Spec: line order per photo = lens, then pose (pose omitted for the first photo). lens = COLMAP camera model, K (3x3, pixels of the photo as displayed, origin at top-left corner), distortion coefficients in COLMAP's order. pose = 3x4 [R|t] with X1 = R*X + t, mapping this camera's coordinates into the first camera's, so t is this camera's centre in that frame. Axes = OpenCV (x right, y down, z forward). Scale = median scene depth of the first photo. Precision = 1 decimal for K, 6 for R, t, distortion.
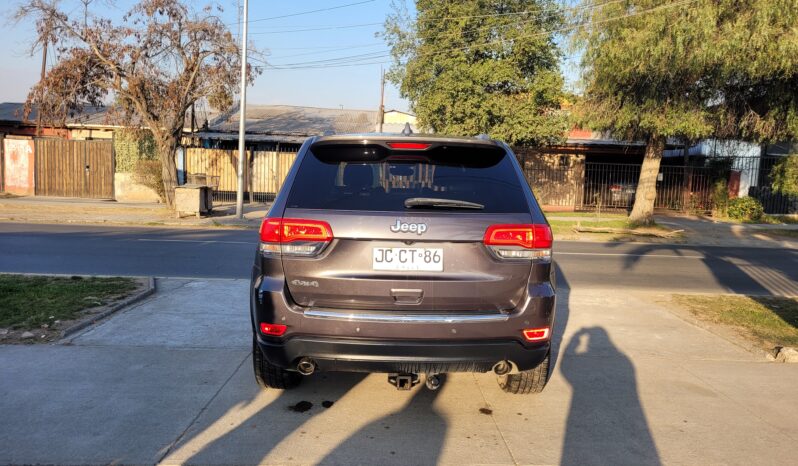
lens RADIAL K [[594.3, 0, 404.7], [0, 594.3, 233.8], [0, 0, 1]] dist [0.009812, 0.002358]
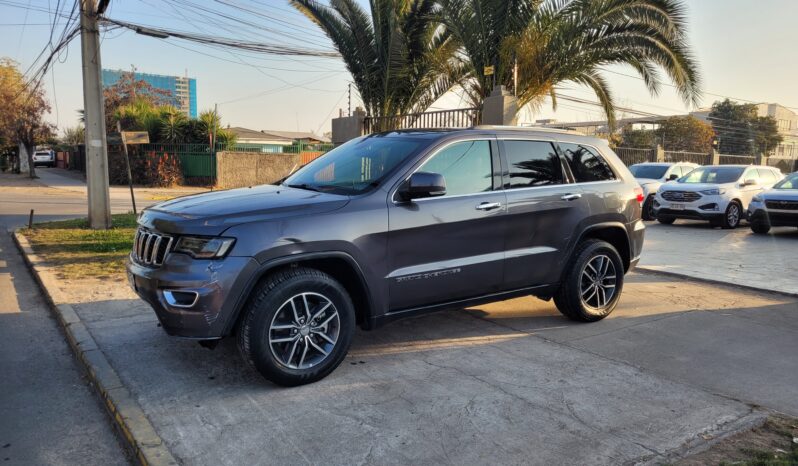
lens RADIAL K [[603.5, 0, 399.0], [0, 603.5, 233.0], [0, 0, 1]] dist [0.000116, 0.001243]
pose [[-0.542126, -0.141219, 0.828346, -0.773537], [0.052329, 0.978190, 0.201013, -0.168411], [-0.838666, 0.152321, -0.522913, 1.463004]]
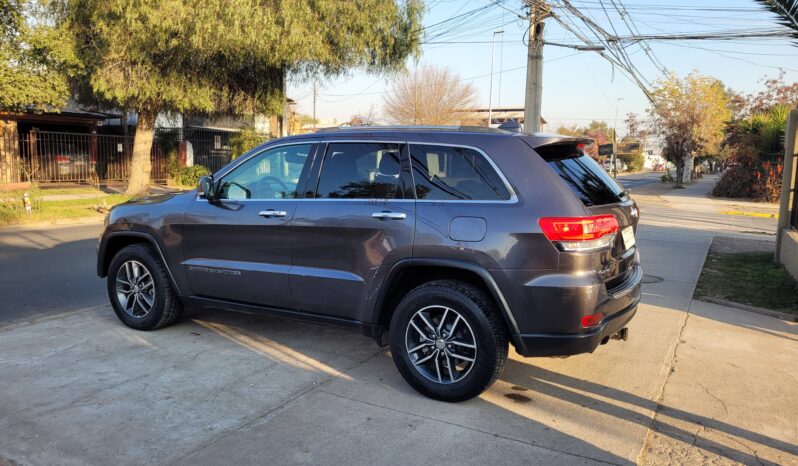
lens RADIAL K [[594.3, 0, 404.7], [0, 594.3, 233.8], [0, 0, 1]] dist [0.009812, 0.002358]
pose [[0.503233, -0.129814, 0.854345, -0.724791], [0.080624, 0.991393, 0.103148, -0.074077], [-0.860381, 0.016973, 0.509368, 0.411264]]
